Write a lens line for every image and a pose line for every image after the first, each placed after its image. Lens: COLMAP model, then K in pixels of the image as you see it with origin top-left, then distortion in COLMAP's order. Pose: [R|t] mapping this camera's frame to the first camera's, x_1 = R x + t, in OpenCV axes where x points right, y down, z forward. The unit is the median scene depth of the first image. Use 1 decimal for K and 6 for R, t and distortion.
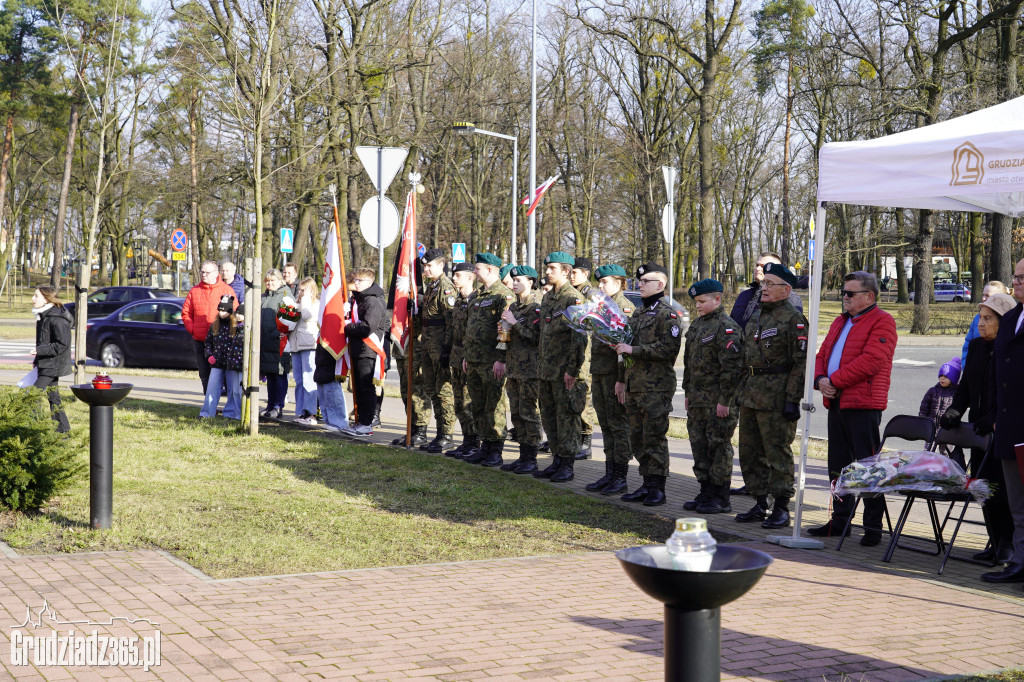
lens RADIAL K [[1598.1, 0, 512.0], [0, 1598.1, 341.0], [0, 0, 1]] dist [0.017220, 0.058855]
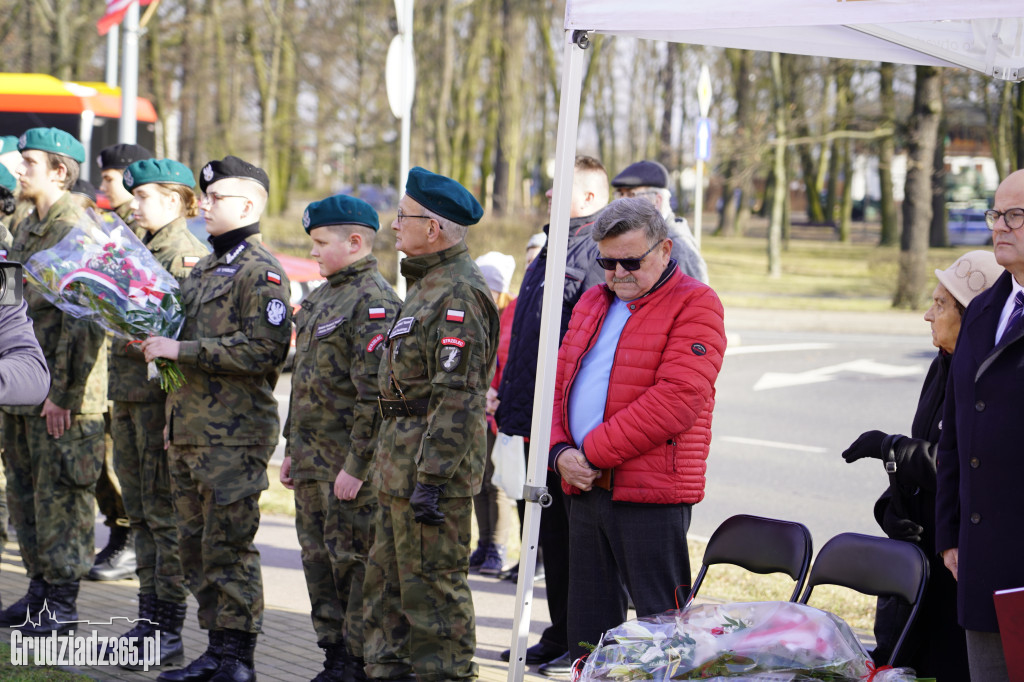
lens RADIAL K [[3080.7, 0, 512.0], [0, 3080.7, 341.0], [0, 0, 1]] dist [-0.009791, 1.615617]
pose [[0.993978, 0.019595, 0.107813, 0.071153], [-0.020908, 0.999720, 0.011057, -0.008447], [-0.107566, -0.013244, 0.994110, 0.127096]]
